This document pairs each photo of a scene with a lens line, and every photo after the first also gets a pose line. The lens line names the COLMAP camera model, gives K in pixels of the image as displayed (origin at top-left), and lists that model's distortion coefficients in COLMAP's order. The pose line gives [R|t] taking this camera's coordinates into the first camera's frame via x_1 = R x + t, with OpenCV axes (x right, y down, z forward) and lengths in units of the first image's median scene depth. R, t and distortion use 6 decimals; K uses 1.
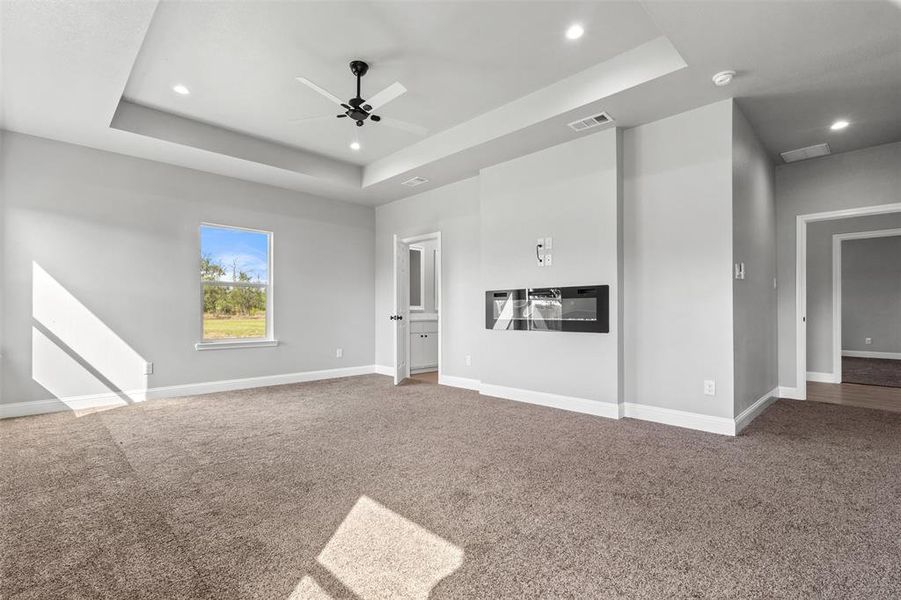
lens RADIAL K [[412.8, 0, 451.6], [0, 412.8, 304.4], [0, 0, 1]] dist [0.005353, 0.000541]
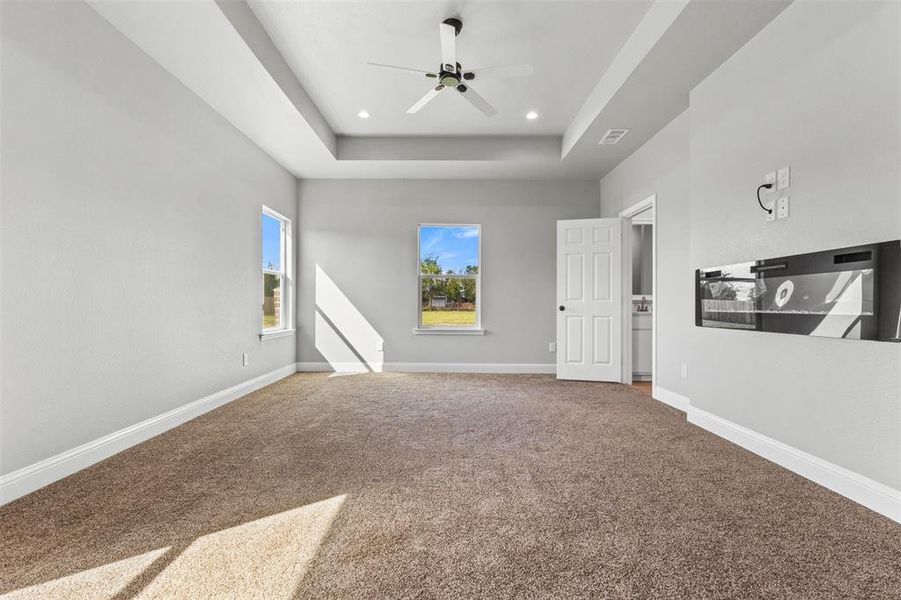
lens RADIAL K [[412.8, 0, 451.6], [0, 412.8, 304.4], [0, 0, 1]] dist [0.005353, 0.000541]
pose [[0.712888, 0.004373, -0.701264, 0.300555], [0.005208, 0.999920, 0.011529, 0.015088], [0.701259, -0.011871, 0.712808, 0.267467]]
